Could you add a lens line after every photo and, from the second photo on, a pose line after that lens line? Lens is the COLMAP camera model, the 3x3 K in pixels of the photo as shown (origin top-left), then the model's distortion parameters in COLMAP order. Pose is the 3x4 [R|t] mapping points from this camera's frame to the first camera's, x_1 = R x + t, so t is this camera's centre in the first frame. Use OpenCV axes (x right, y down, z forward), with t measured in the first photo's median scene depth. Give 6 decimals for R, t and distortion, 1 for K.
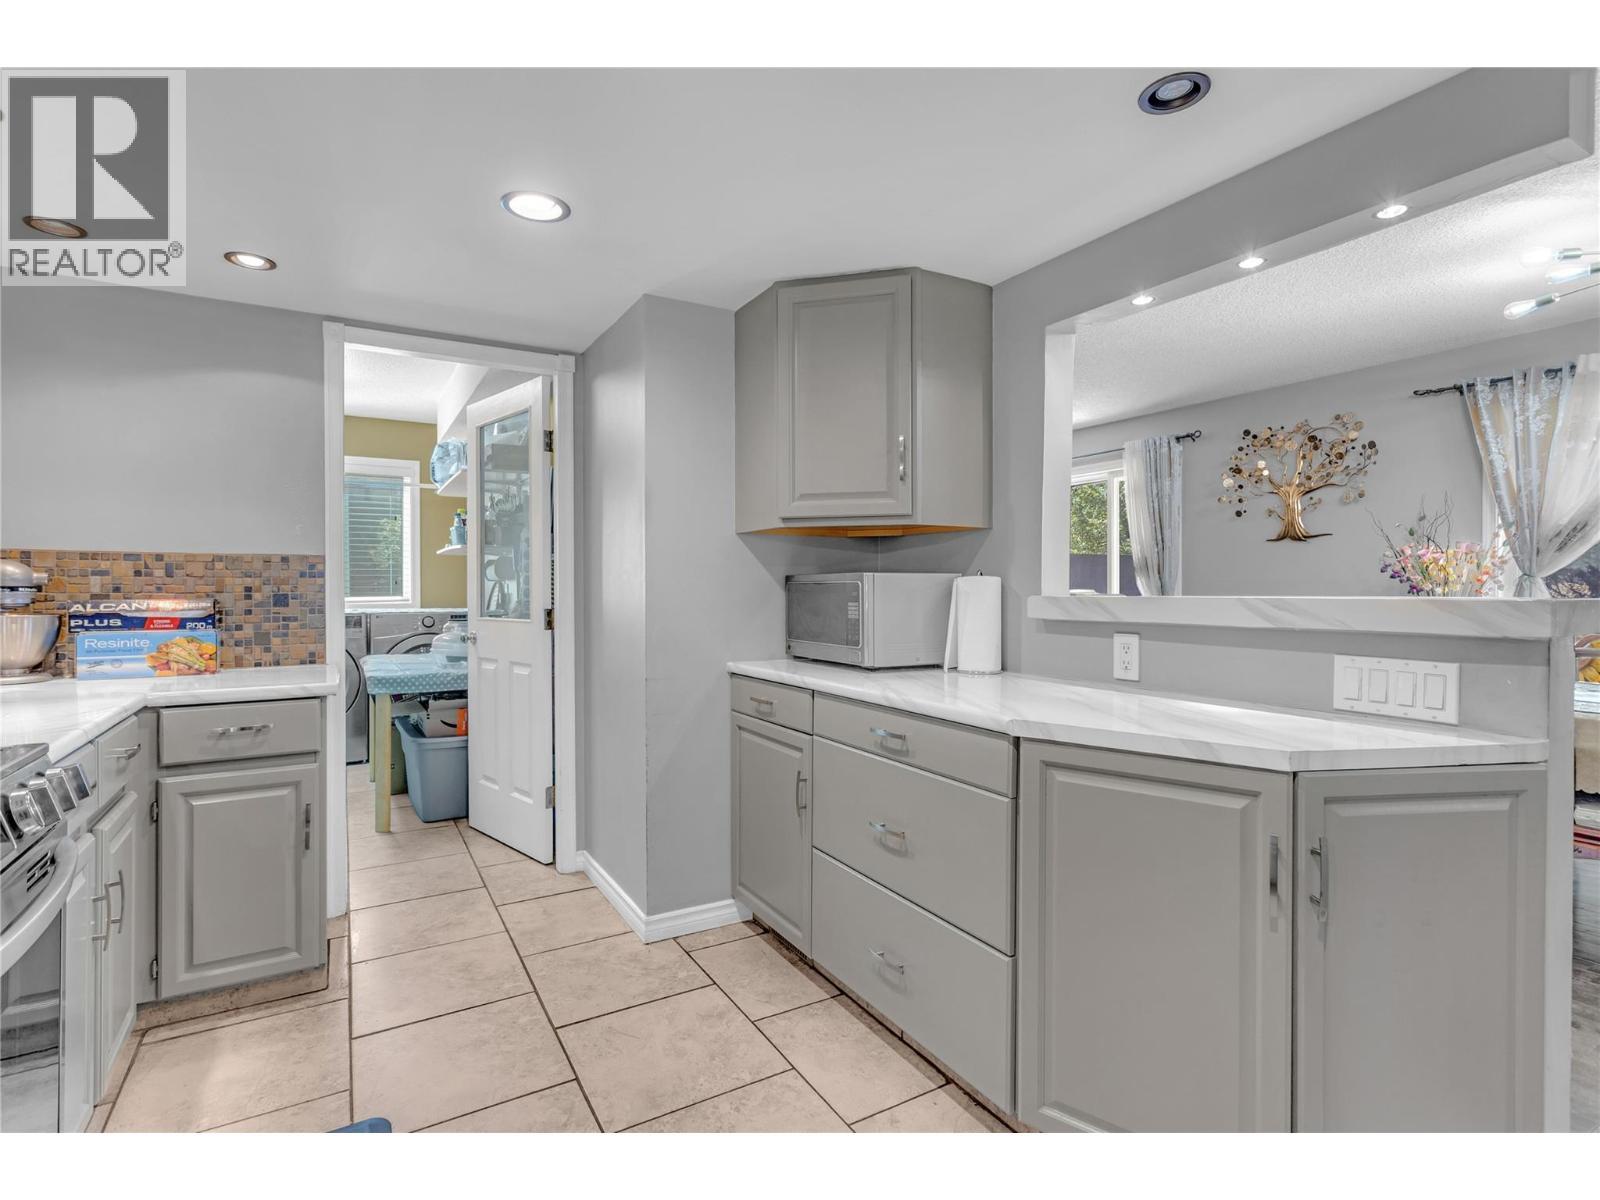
lens RADIAL K [[770.8, 0, 809.7], [0, 770.8, 595.9], [0, 0, 1]] dist [-0.003082, -0.000566]
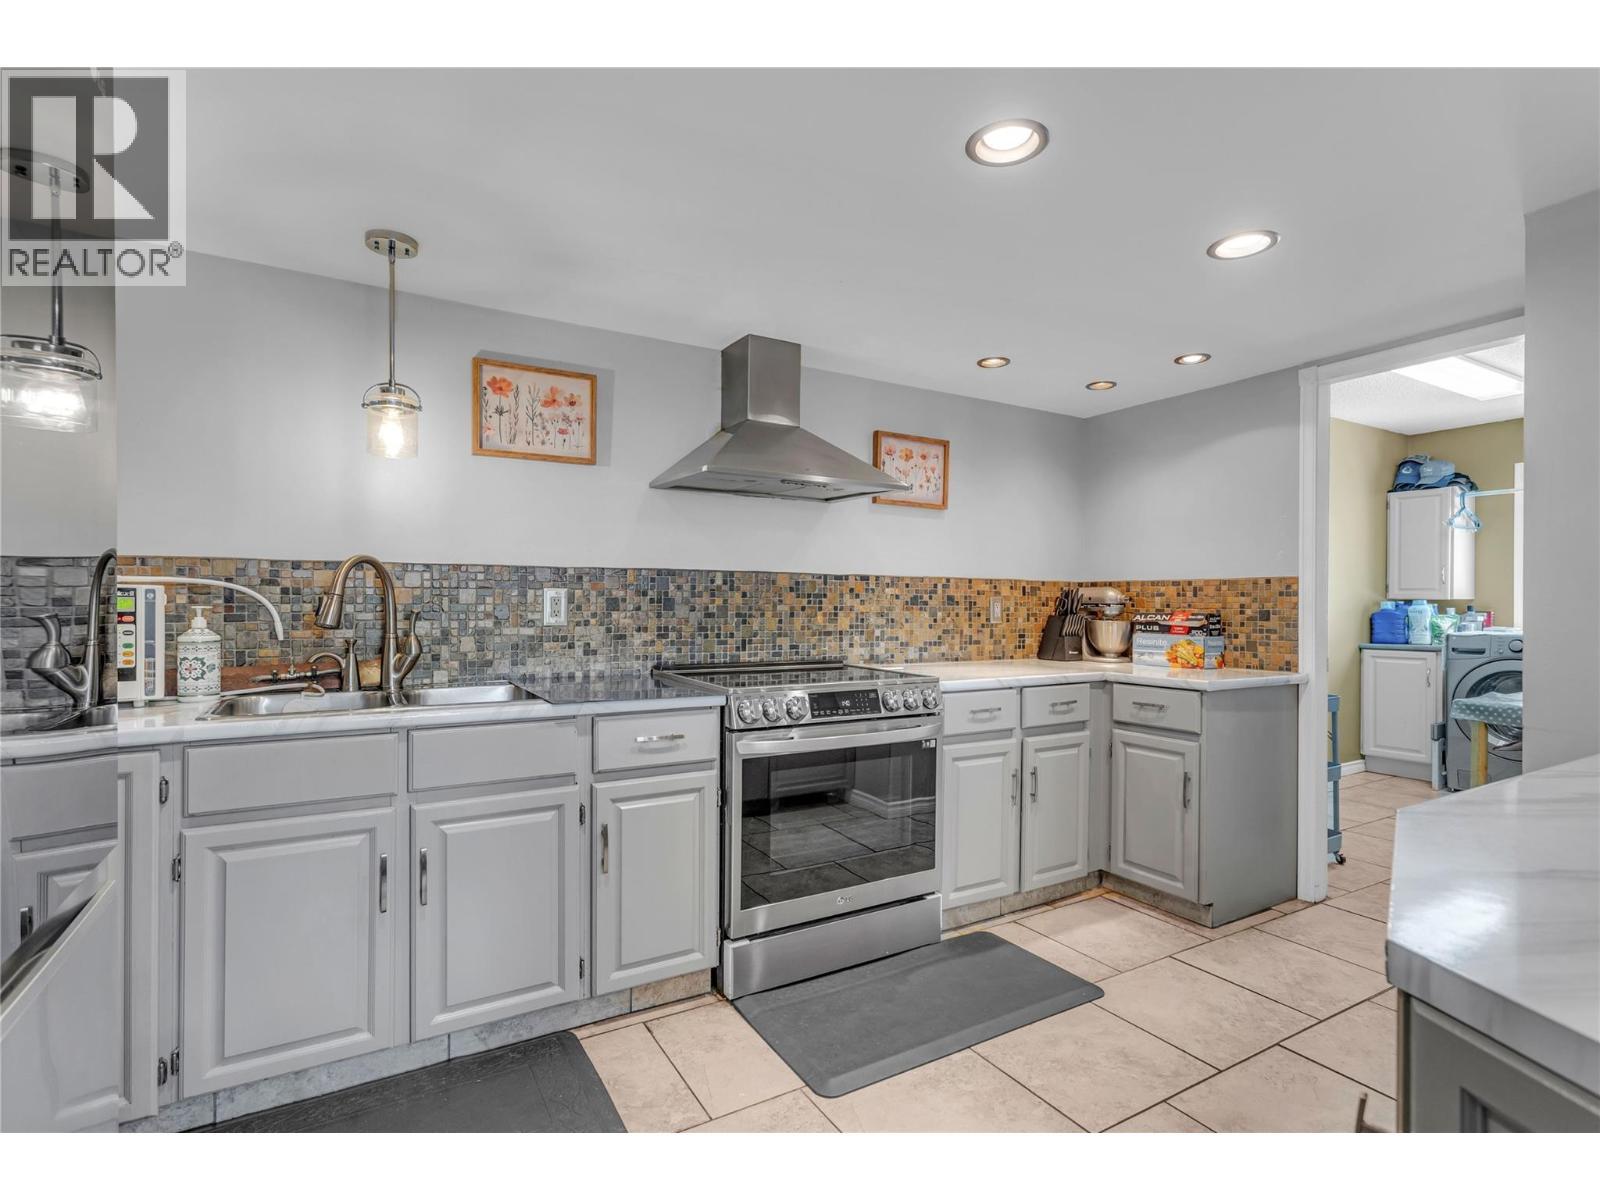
lens RADIAL K [[770.8, 0, 809.4], [0, 770.8, 602.6], [0, 0, 1]] dist [-0.003082, -0.000566]
pose [[-0.007105, -0.001804, -0.999973, 0.556150], [-0.015016, 0.999886, -0.001697, -0.001699], [0.999862, 0.015004, -0.007131, 0.320208]]
